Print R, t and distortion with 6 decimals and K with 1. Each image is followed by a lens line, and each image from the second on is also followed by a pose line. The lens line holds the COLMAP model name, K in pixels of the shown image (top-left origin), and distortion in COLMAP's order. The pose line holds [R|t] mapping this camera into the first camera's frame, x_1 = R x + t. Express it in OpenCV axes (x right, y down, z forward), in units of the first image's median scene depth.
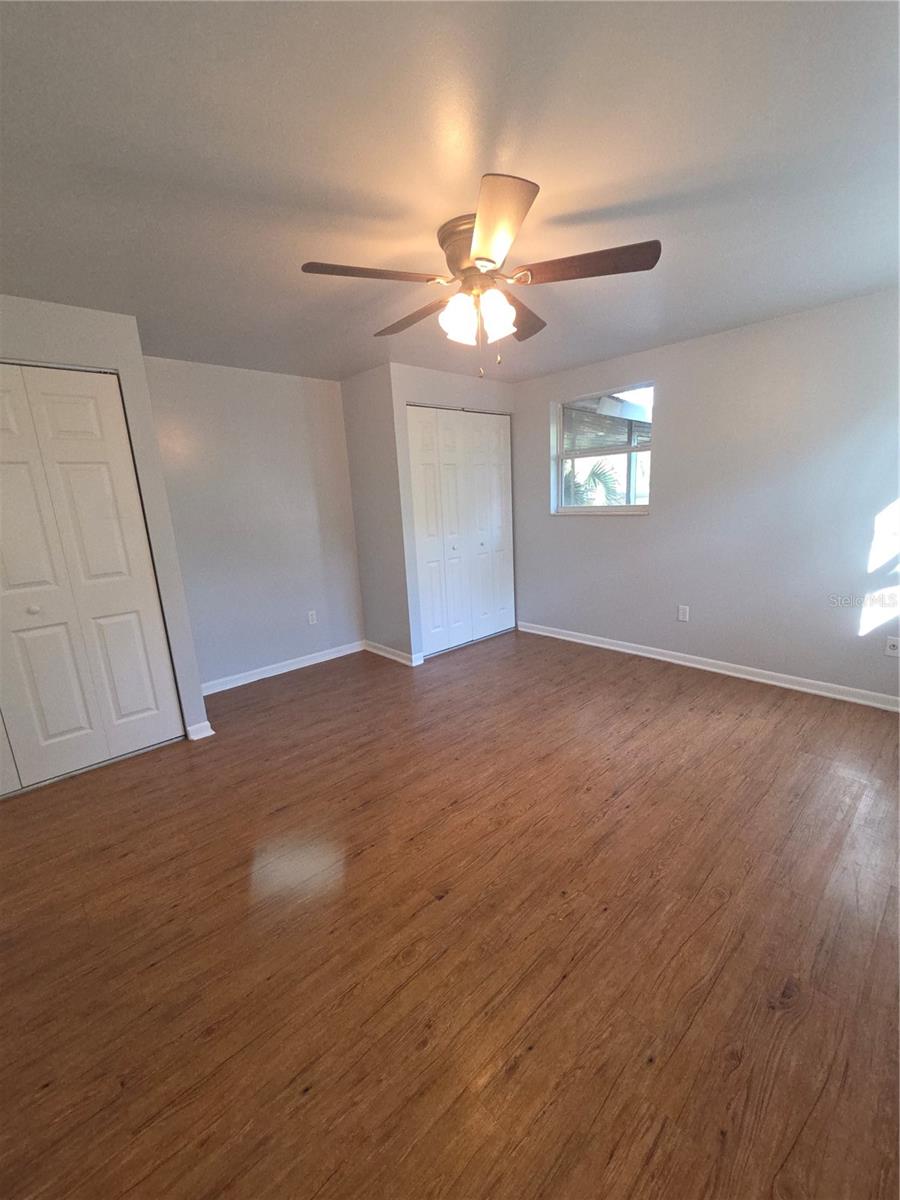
lens RADIAL K [[495.7, 0, 454.9], [0, 495.7, 605.3], [0, 0, 1]] dist [0.001836, 0.003032]
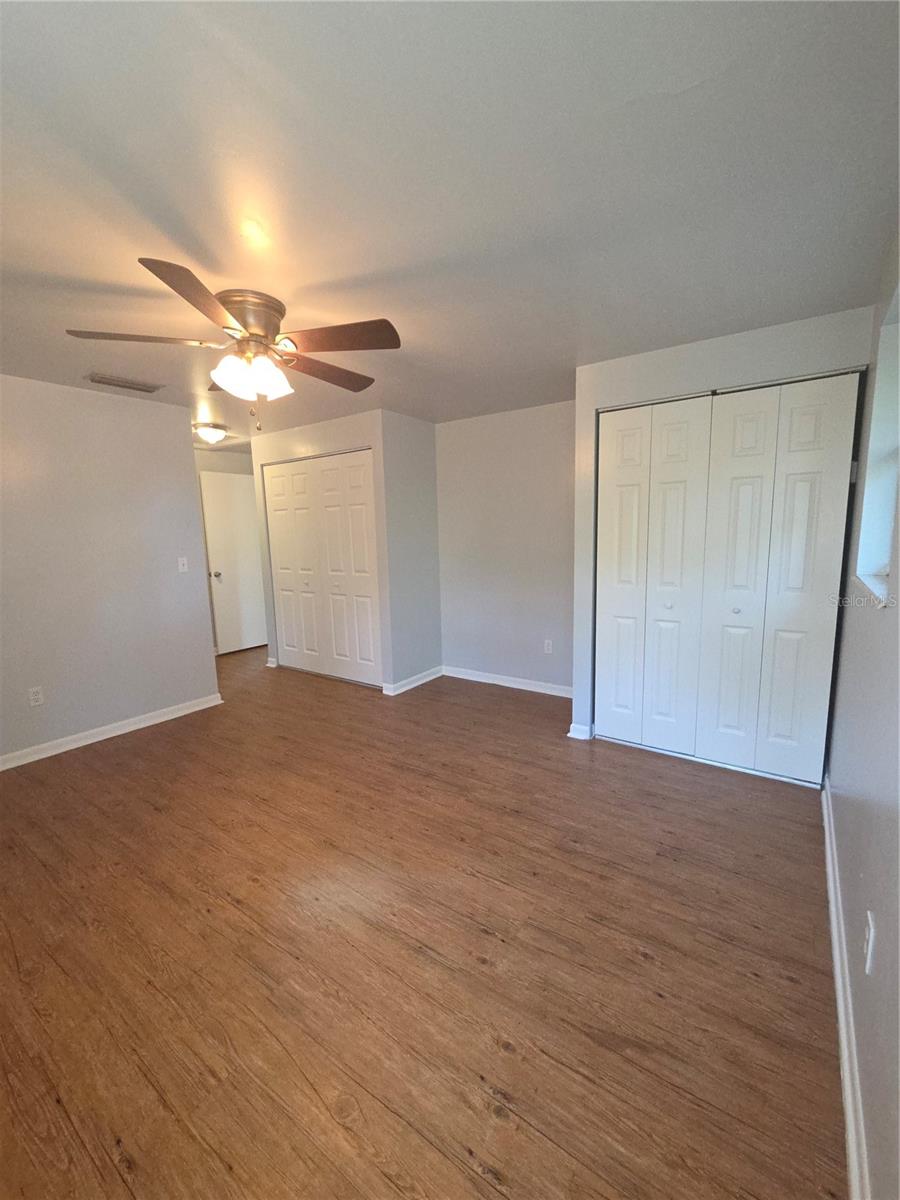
lens RADIAL K [[495.7, 0, 452.8], [0, 495.7, 605.4], [0, 0, 1]] dist [0.001836, 0.003032]
pose [[0.200706, 0.189462, -0.961156, 0.822408], [-0.203450, 0.967791, 0.148286, -0.220638], [0.958293, 0.165785, 0.232788, 0.799602]]
